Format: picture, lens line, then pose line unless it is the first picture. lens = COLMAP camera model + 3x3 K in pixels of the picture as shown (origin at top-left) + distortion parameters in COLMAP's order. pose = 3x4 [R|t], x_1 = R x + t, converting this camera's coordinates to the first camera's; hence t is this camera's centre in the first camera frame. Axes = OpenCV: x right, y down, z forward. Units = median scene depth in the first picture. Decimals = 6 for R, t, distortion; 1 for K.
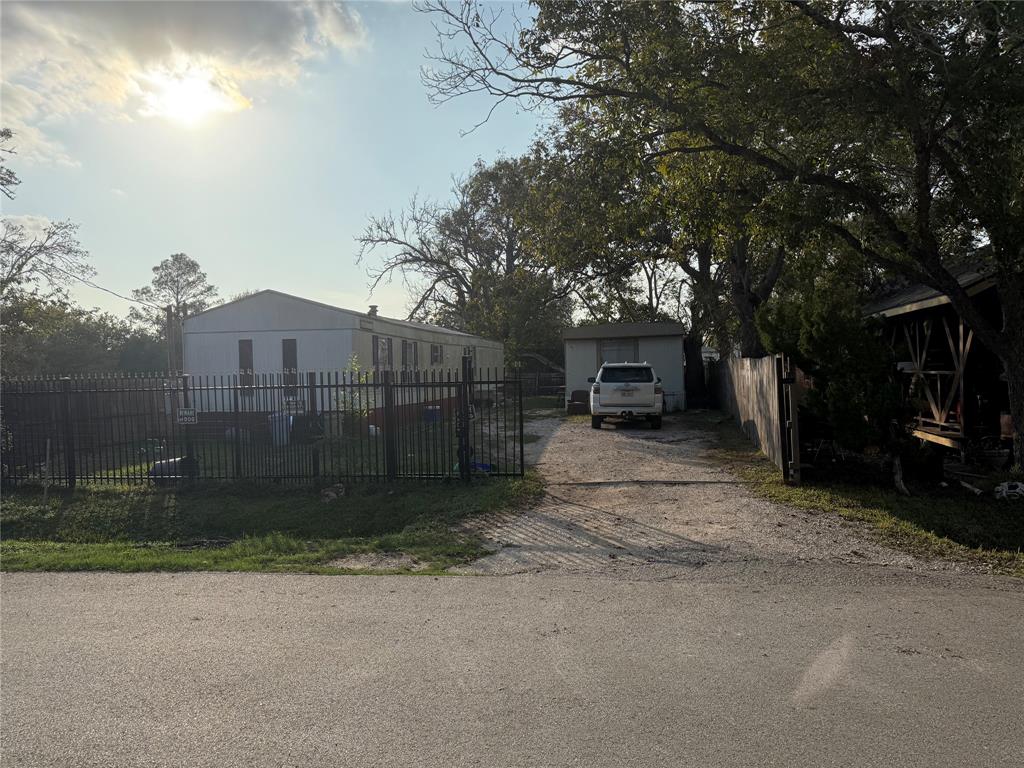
lens RADIAL K [[712.3, 0, 513.9], [0, 712.3, 390.0], [0, 0, 1]] dist [0.063602, 0.003045]
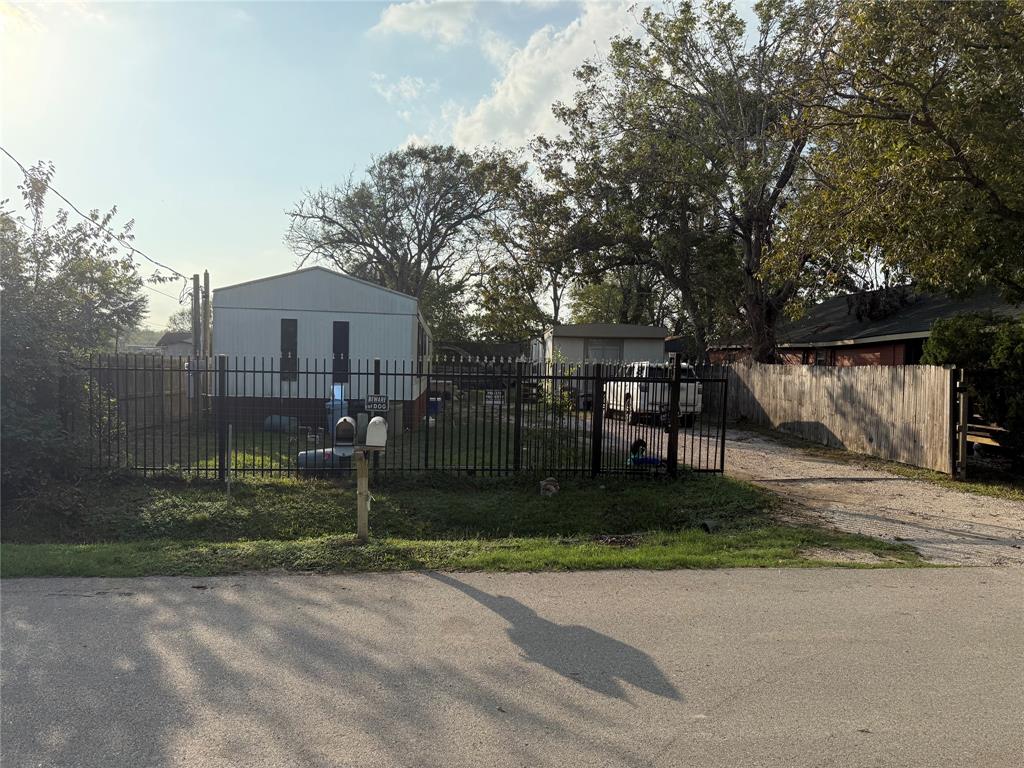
lens RADIAL K [[712.3, 0, 505.1], [0, 712.3, 404.5], [0, 0, 1]] dist [0.063602, 0.003045]
pose [[0.964521, 0.030407, 0.262248, -0.334479], [-0.037906, 0.999003, 0.023580, 0.006065], [-0.261270, -0.032684, 0.964712, 0.043967]]
